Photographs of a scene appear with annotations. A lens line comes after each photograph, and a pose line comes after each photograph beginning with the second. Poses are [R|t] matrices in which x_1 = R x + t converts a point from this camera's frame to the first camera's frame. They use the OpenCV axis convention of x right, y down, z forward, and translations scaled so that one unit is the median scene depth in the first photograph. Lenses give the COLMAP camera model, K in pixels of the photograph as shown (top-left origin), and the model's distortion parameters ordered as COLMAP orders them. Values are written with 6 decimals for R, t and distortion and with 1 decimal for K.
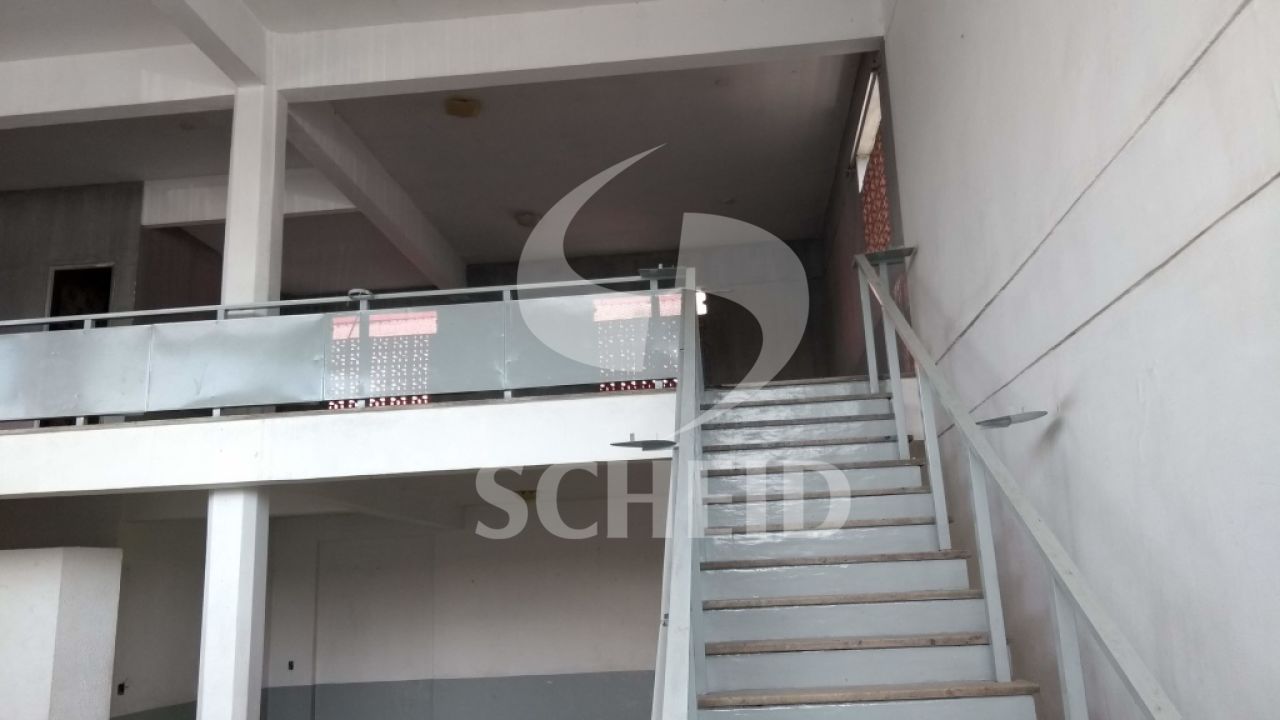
lens RADIAL K [[997.8, 0, 650.1], [0, 997.8, 359.9], [0, 0, 1]] dist [0.032163, -0.044257]
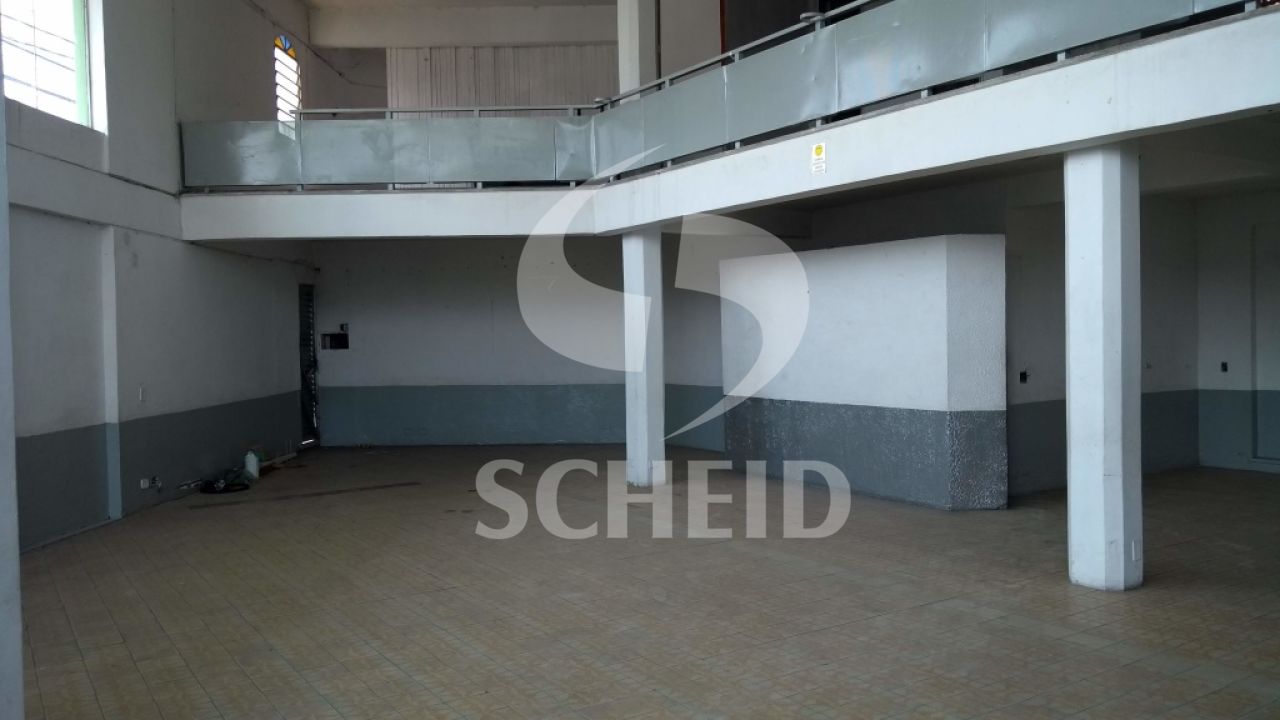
lens RADIAL K [[997.8, 0, 639.7], [0, 997.8, 359.2], [0, 0, 1]] dist [0.032163, -0.044257]
pose [[0.627843, 0.055808, -0.776337, -0.000675], [0.169196, 0.963789, 0.206117, 0.058321], [0.759727, -0.260762, 0.595665, 0.173176]]
